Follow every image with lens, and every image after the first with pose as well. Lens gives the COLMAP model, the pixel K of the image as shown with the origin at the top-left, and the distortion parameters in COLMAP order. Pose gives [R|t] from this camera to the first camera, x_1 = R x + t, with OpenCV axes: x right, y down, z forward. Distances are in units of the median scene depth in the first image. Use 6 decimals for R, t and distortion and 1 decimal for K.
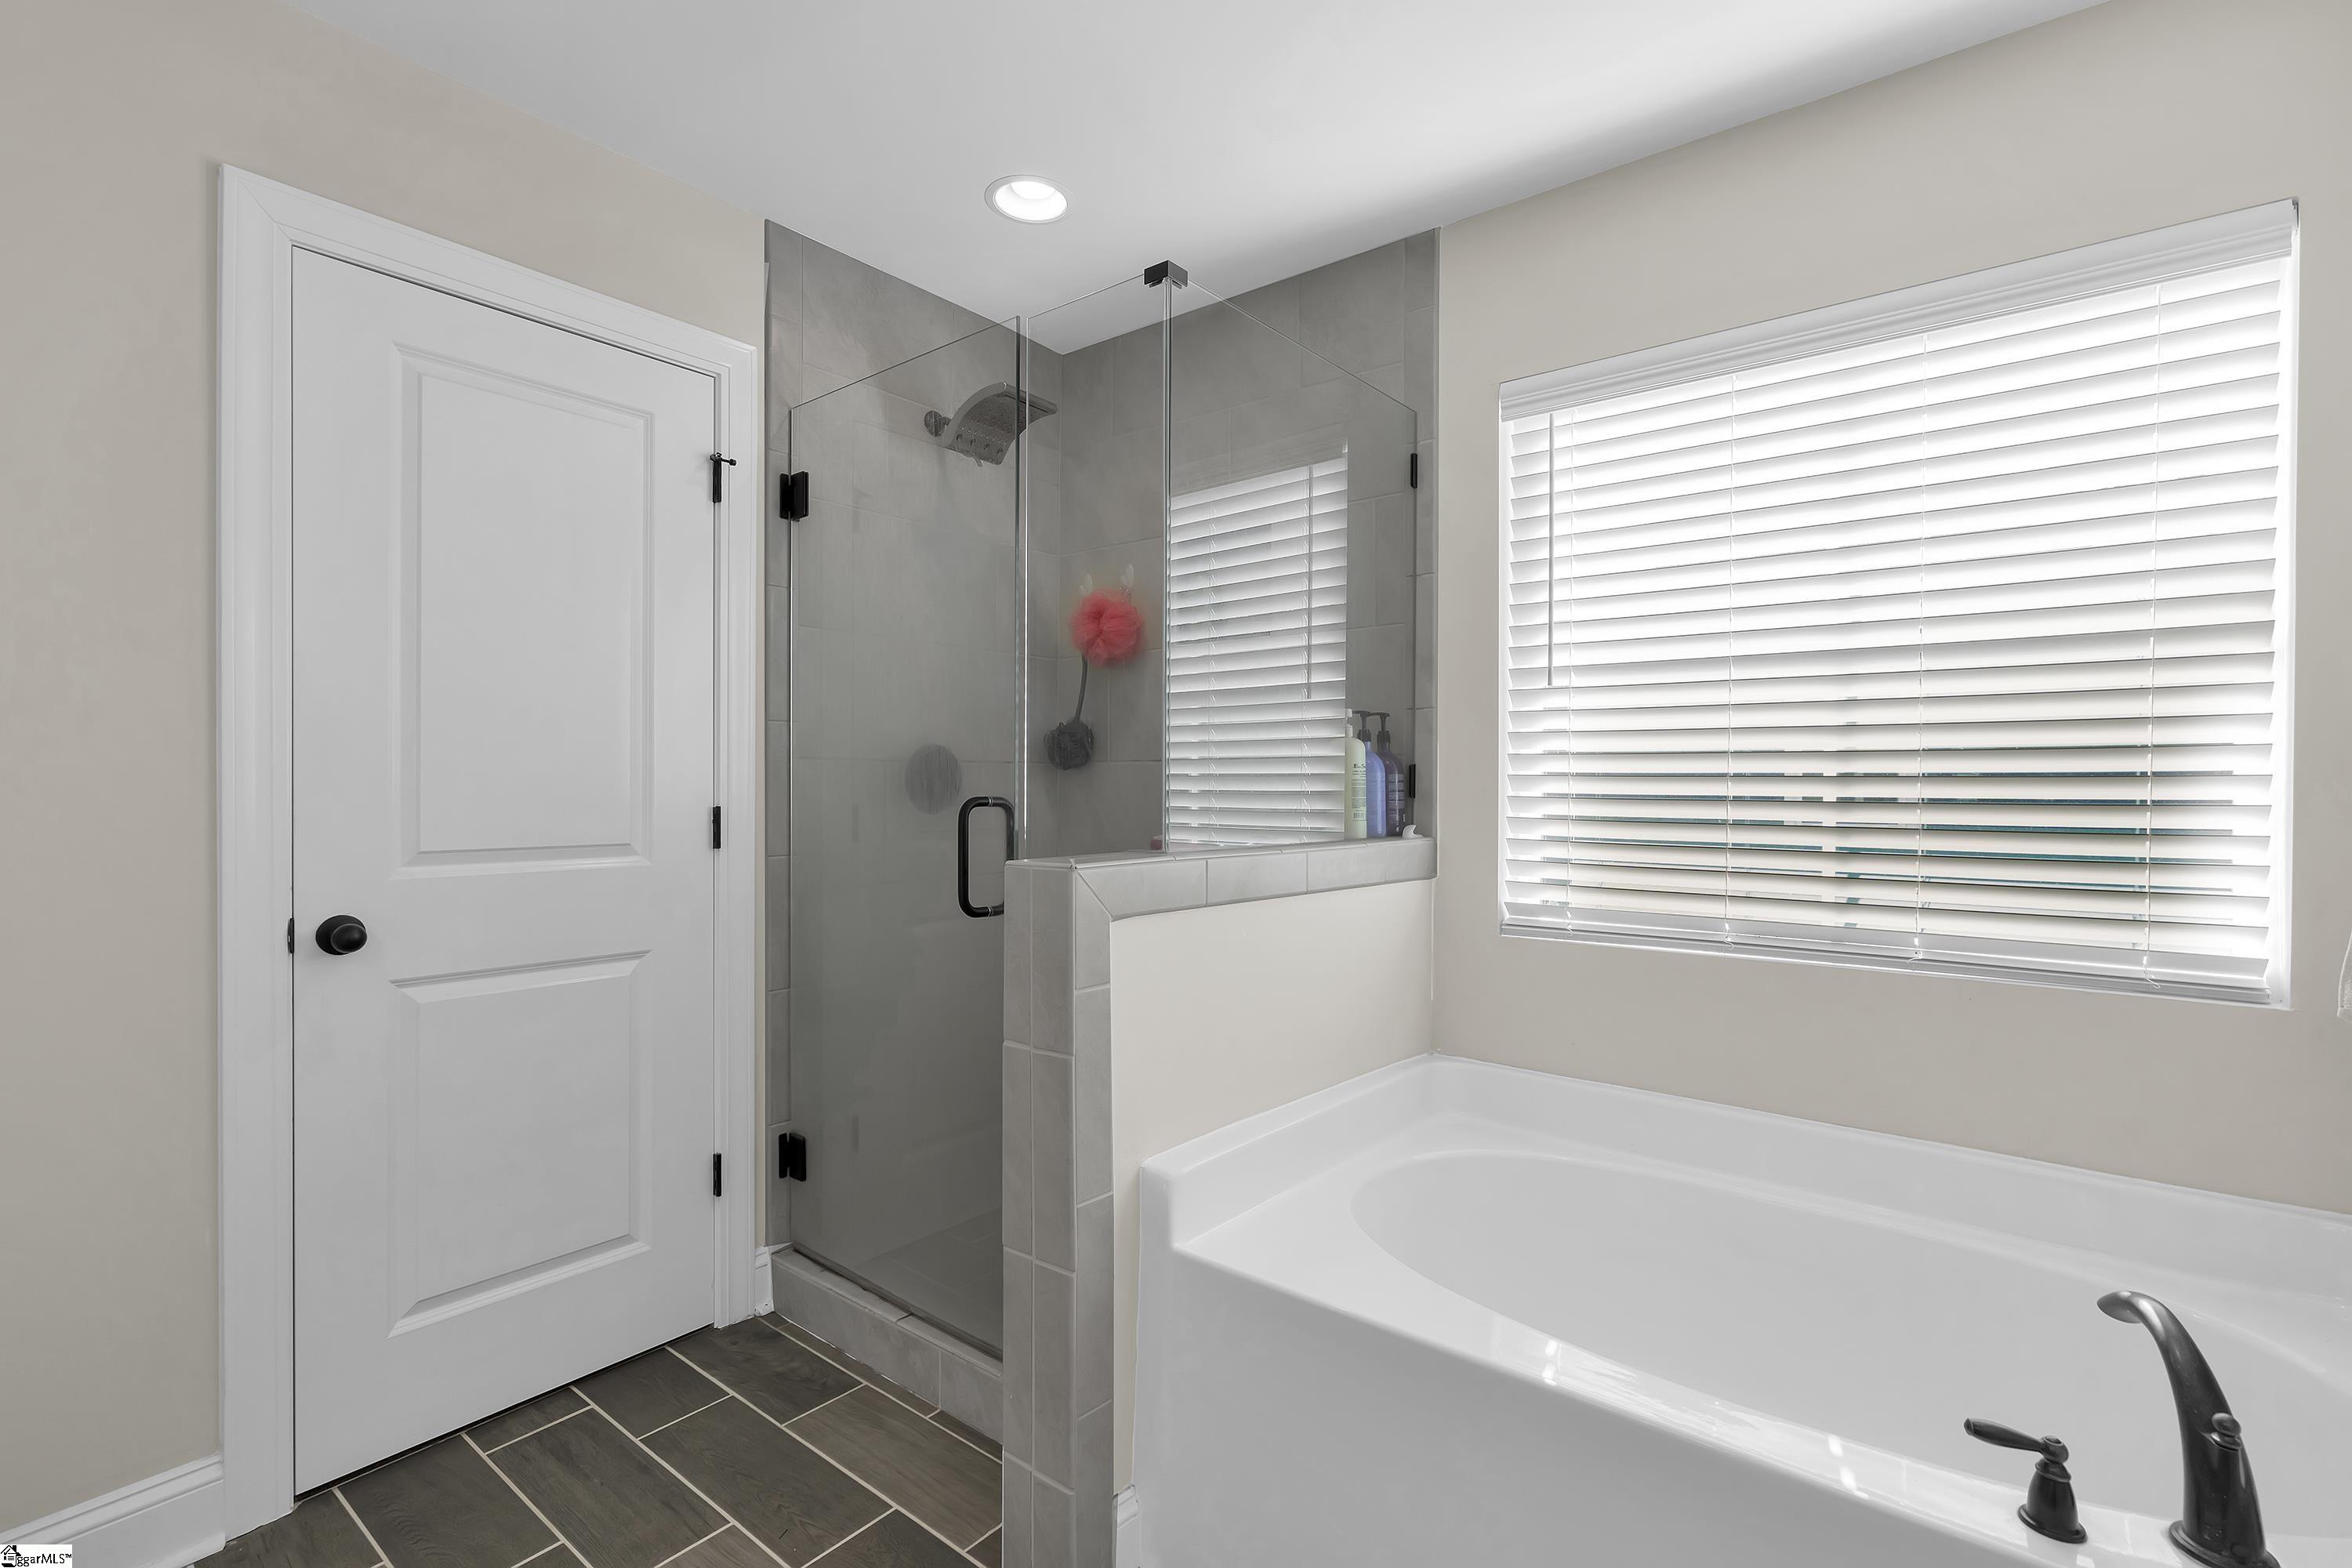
lens RADIAL K [[1056.9, 0, 1170.8], [0, 1056.9, 783.6], [0, 0, 1]] dist [0.002275, 0.000124]
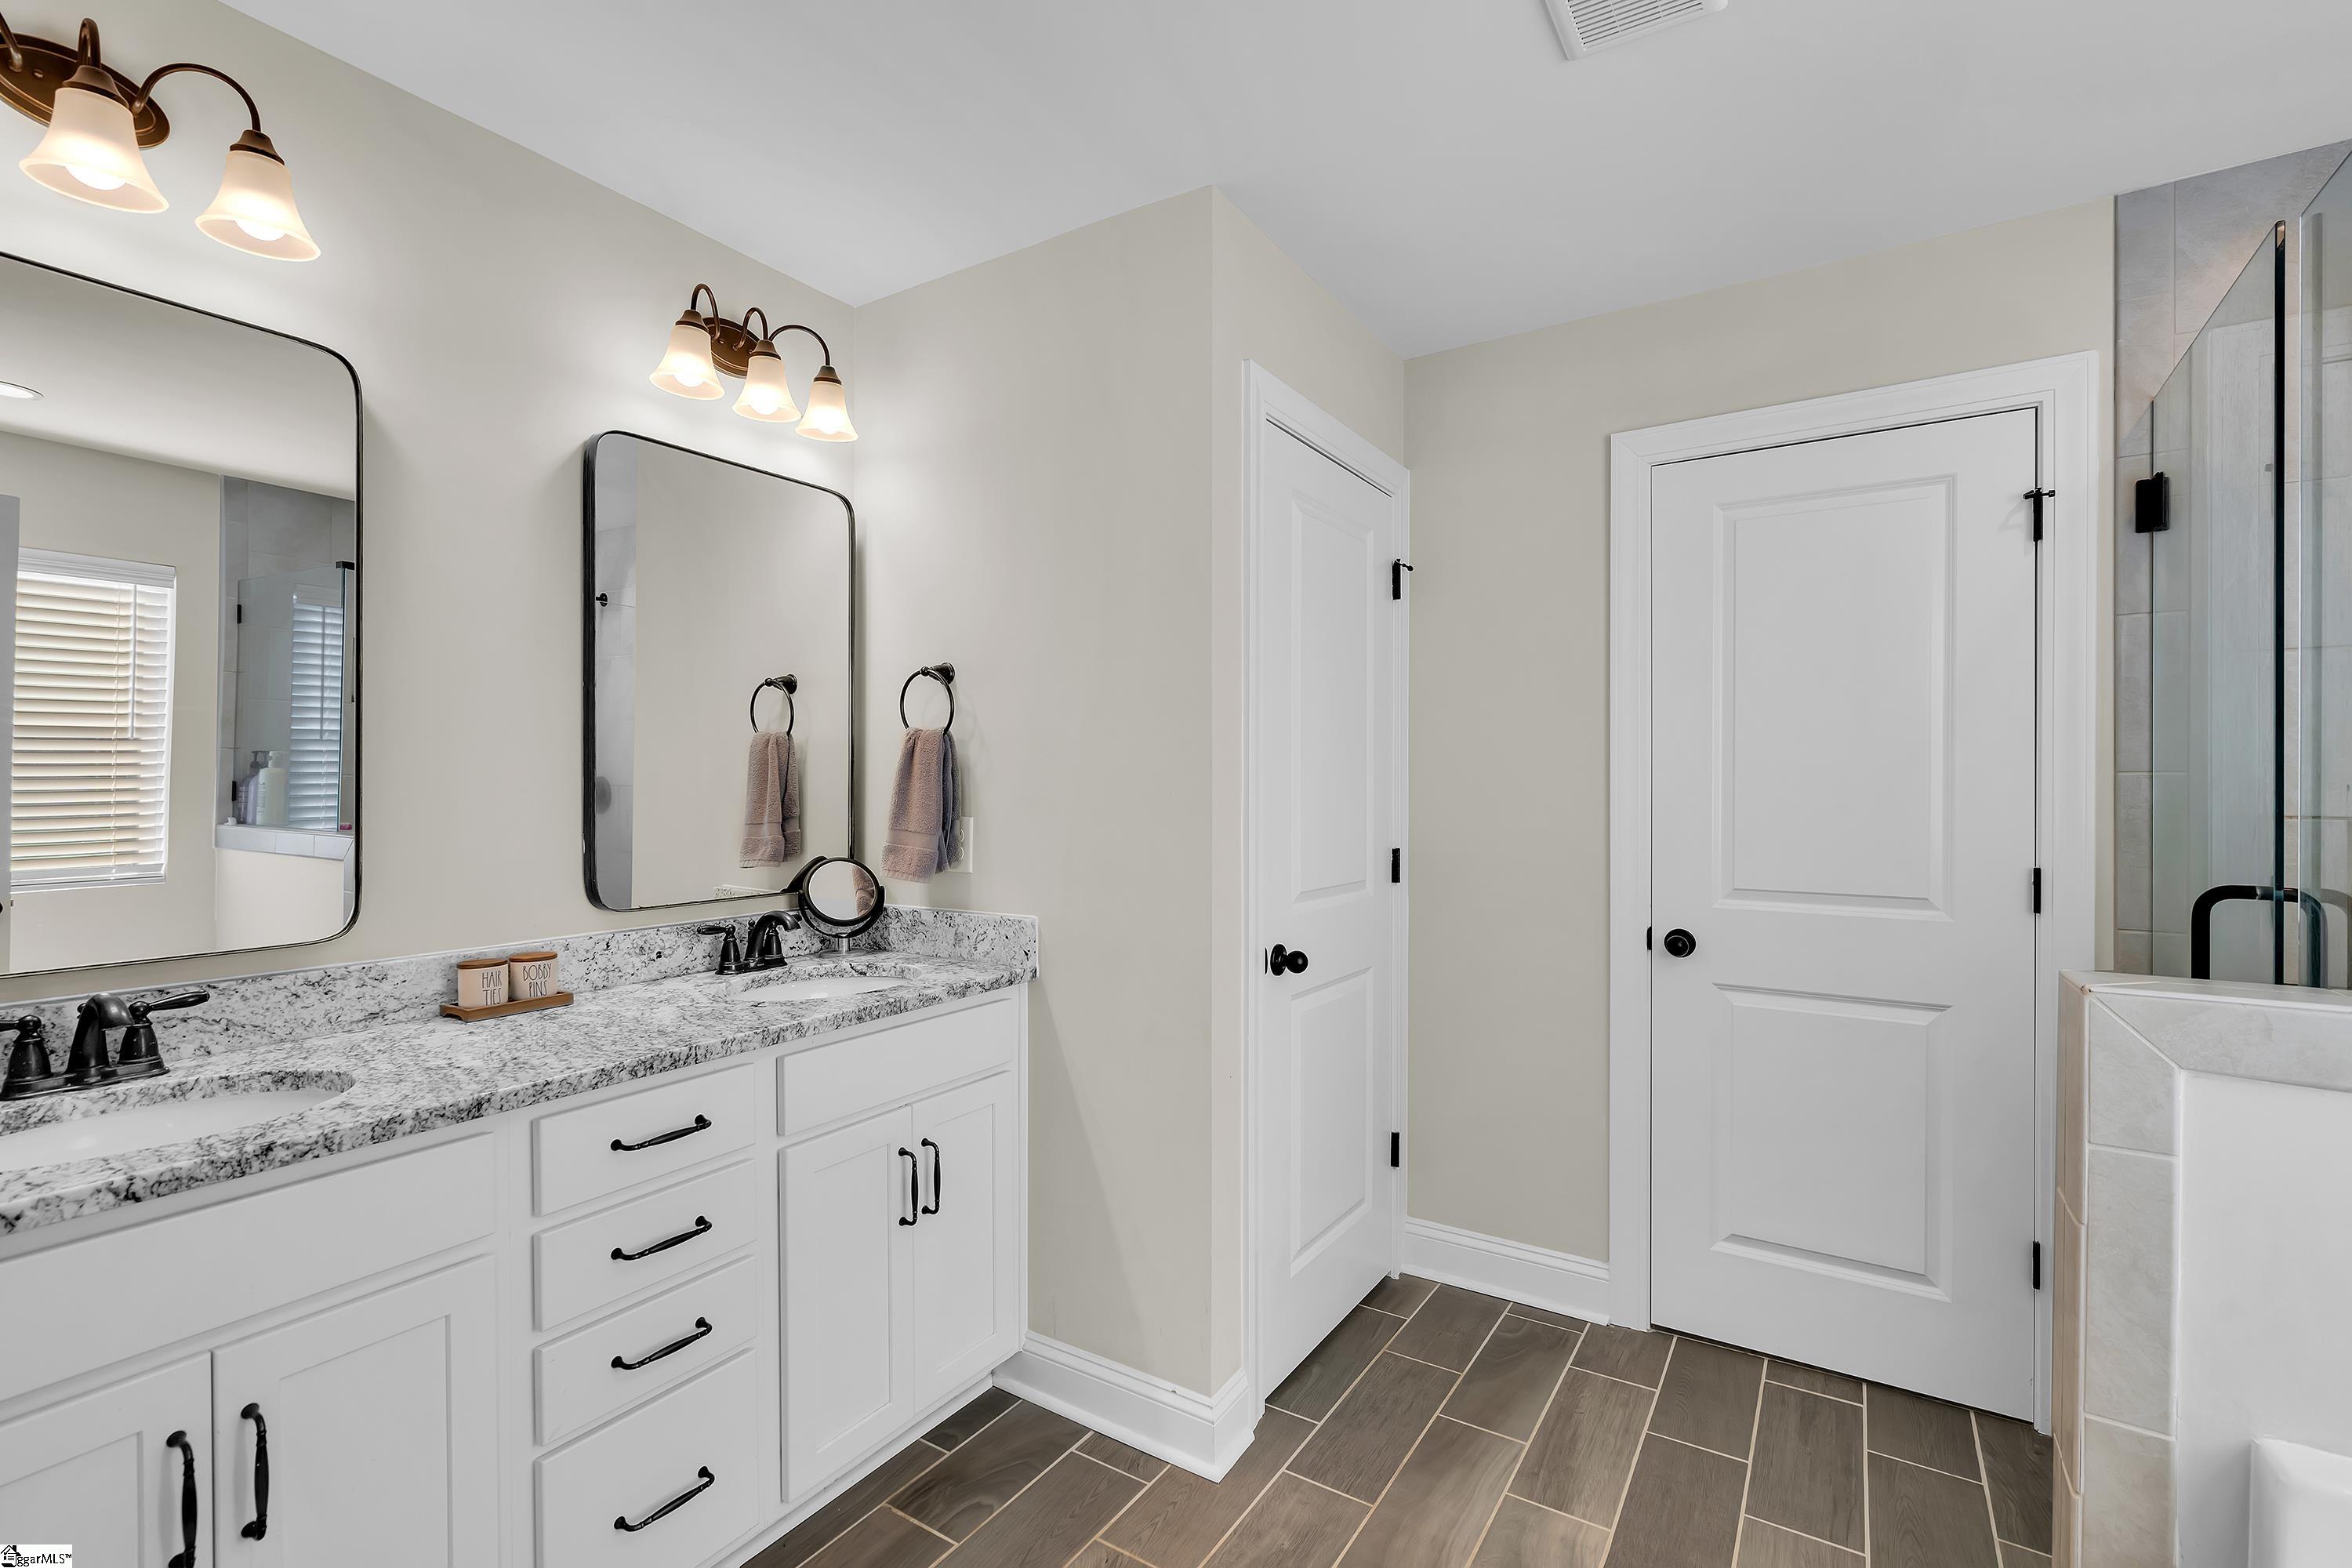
lens RADIAL K [[1036.3, 0, 1171.8], [0, 1036.3, 783.3], [0, 0, 1]] dist [-0.002867, -0.000107]
pose [[0.096165, -0.006541, -0.995344, 0.478863], [-0.002799, 0.999973, -0.006842, -0.052757], [0.995361, 0.003444, 0.096144, 0.184853]]
